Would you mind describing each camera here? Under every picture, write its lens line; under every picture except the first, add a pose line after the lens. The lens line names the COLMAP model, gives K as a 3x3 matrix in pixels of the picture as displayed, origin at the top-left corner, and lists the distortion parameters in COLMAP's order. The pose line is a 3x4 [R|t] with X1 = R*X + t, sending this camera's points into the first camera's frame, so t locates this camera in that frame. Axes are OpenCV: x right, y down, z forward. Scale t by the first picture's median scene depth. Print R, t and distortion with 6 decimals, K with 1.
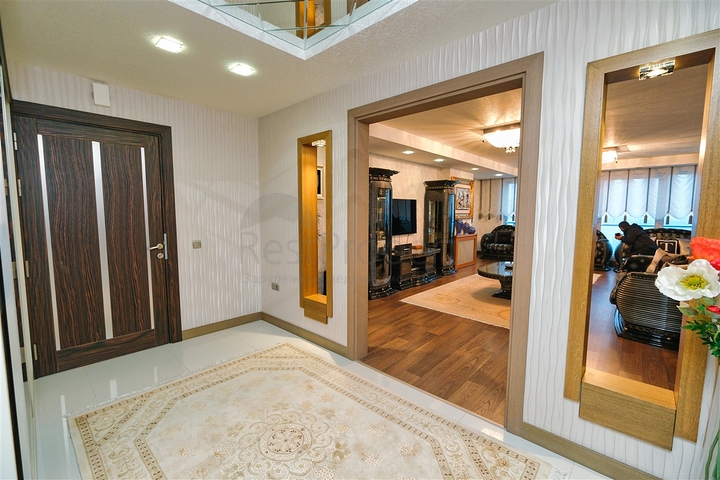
lens RADIAL K [[311.7, 0, 355.4], [0, 311.7, 241.4], [0, 0, 1]] dist [-0.003327, -0.000657]
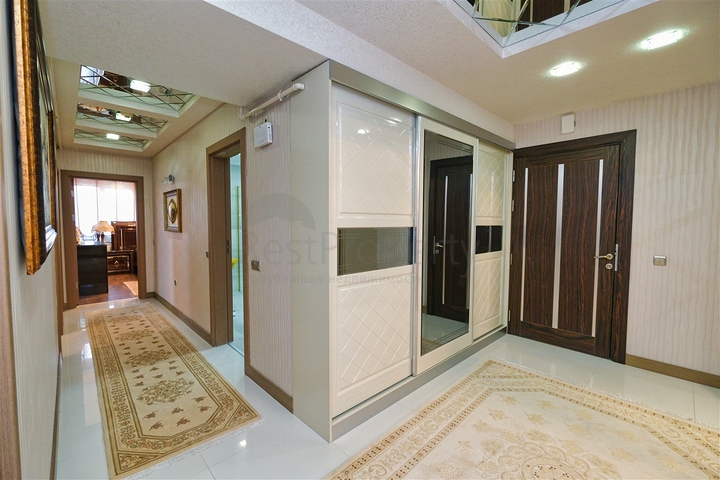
lens RADIAL K [[311.7, 0, 357.1], [0, 311.7, 239.3], [0, 0, 1]] dist [-0.003327, -0.000657]
pose [[-0.062562, 0.049470, -0.996814, 0.409572], [-0.097896, 0.993650, 0.055457, -0.015133], [0.993228, 0.101054, -0.057321, 0.275091]]
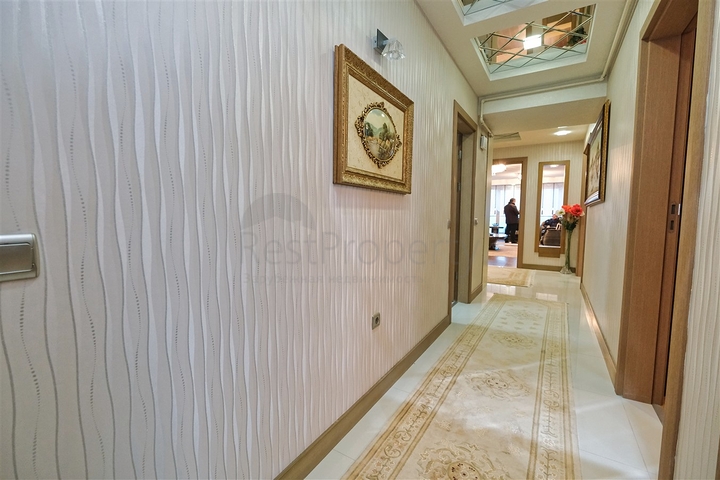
lens RADIAL K [[311.7, 0, 362.1], [0, 311.7, 237.7], [0, 0, 1]] dist [-0.003327, -0.000657]
pose [[0.979182, -0.012340, 0.202610, -1.185157], [0.016902, 0.999641, -0.020803, 0.220955], [-0.202281, 0.023795, 0.979038, -1.253868]]
